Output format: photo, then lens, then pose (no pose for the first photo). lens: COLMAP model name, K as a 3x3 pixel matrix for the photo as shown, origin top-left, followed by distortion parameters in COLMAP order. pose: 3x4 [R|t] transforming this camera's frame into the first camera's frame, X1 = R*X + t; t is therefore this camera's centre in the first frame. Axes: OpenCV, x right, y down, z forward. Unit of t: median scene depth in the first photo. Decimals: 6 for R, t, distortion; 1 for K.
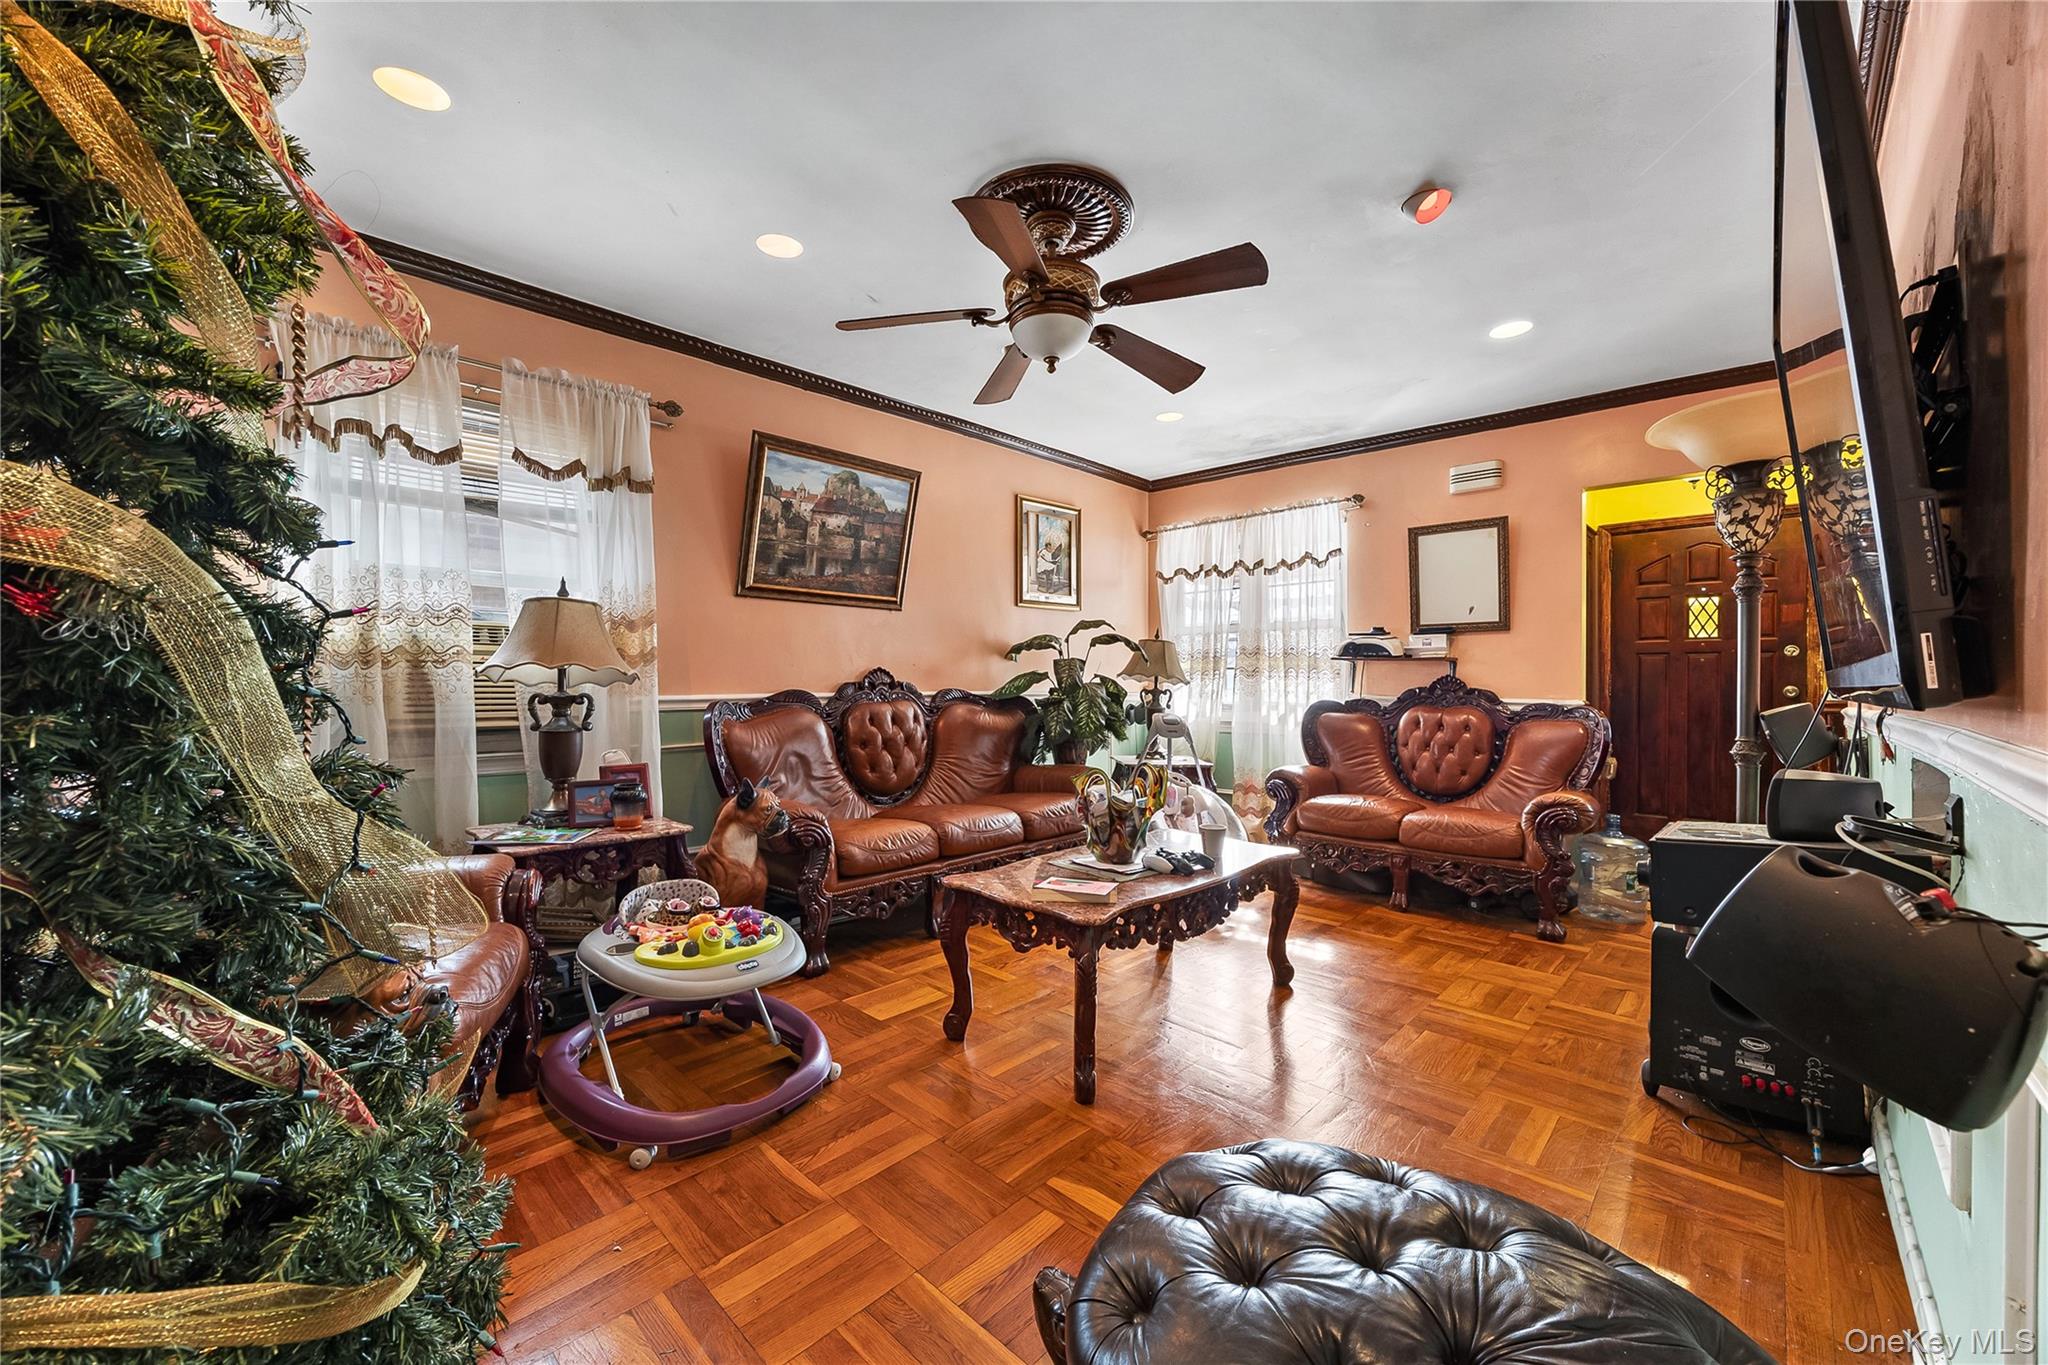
lens RADIAL K [[788.3, 0, 1020.5], [0, 788.3, 678.7], [0, 0, 1]] dist [-0.000753, -0.000190]
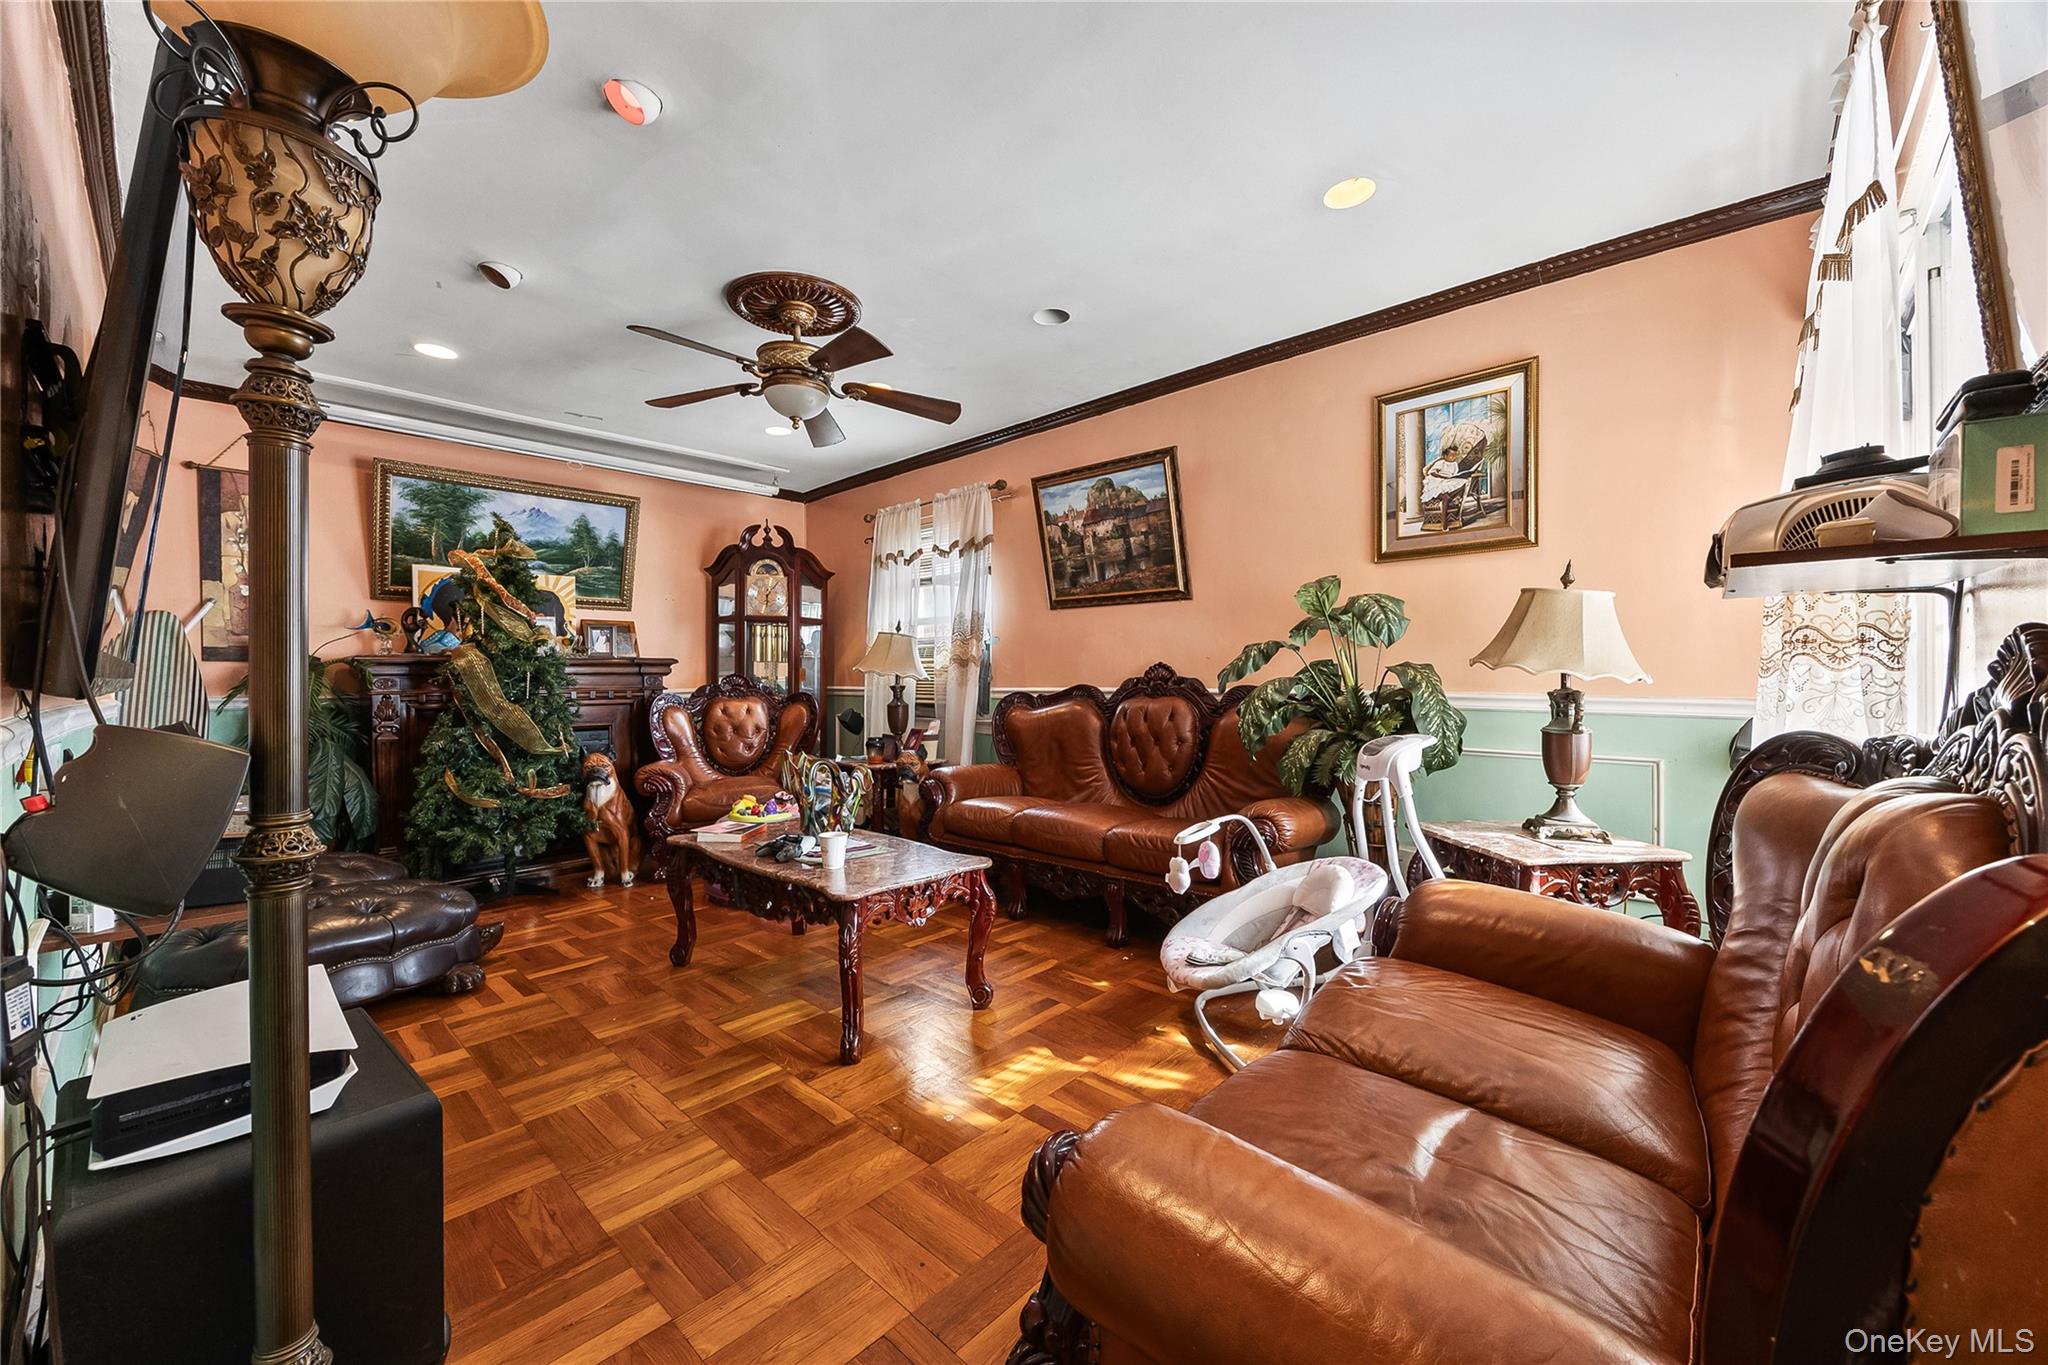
lens RADIAL K [[788.3, 0, 1020.5], [0, 788.3, 678.7], [0, 0, 1]] dist [-0.000753, -0.000190]
pose [[0.013996, -0.001864, -0.999900, 0.822677], [0.003466, 0.999992, -0.001816, 0.006883], [0.999896, -0.003440, 0.014002, 0.857977]]
